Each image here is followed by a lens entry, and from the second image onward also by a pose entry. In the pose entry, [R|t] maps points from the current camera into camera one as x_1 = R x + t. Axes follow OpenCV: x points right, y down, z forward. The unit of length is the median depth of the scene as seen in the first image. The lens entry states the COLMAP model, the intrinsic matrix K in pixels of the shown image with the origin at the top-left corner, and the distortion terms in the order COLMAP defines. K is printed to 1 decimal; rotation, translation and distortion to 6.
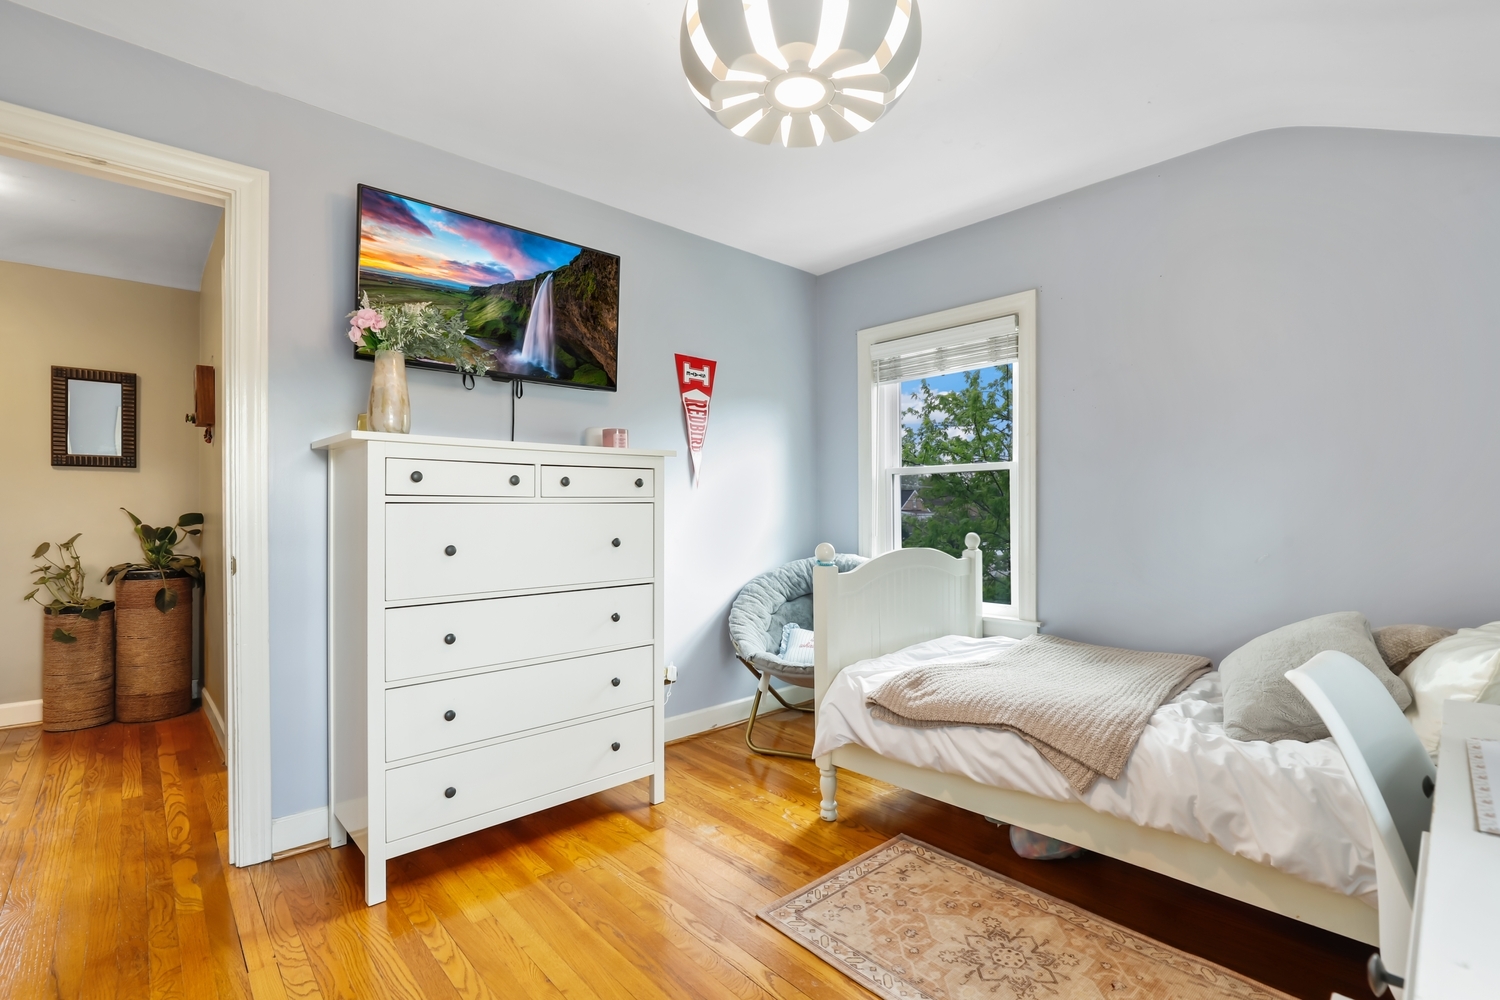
lens RADIAL K [[693.9, 0, 758.5], [0, 693.9, 502.9], [0, 0, 1]] dist [-0.039371, 0.015808]
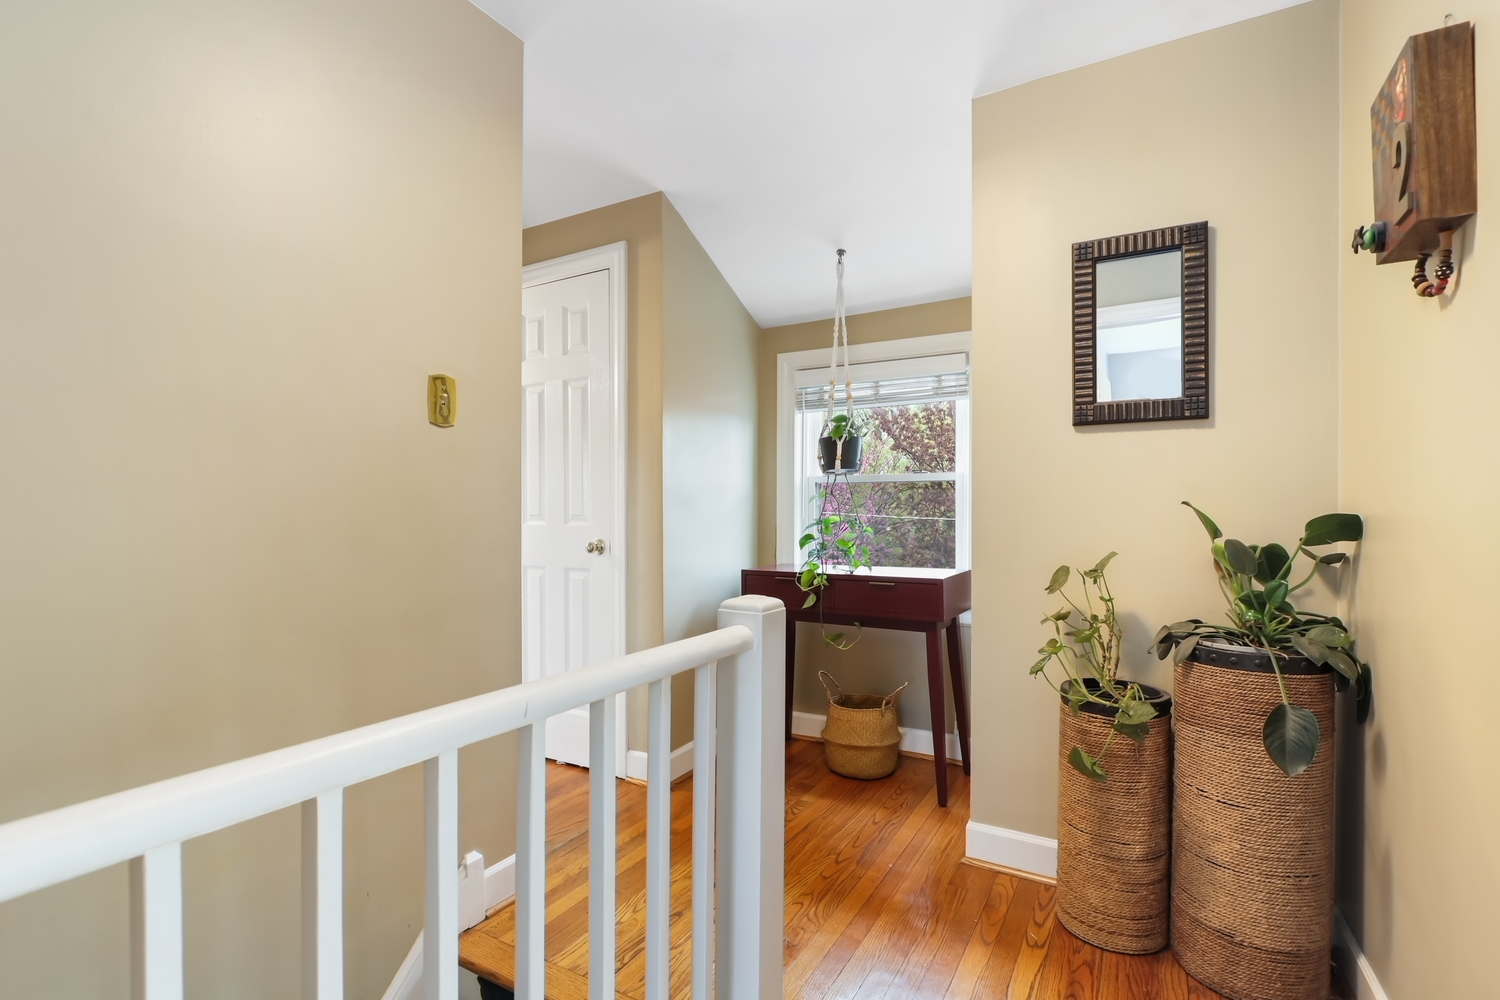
lens RADIAL K [[693.9, 0, 758.5], [0, 693.9, 502.9], [0, 0, 1]] dist [-0.039371, 0.015808]
pose [[0.294039, -0.001914, -0.955792, -0.579184], [0.000322, 0.999998, -0.001903, 0.009195], [0.955793, 0.000252, 0.294039, 0.585056]]
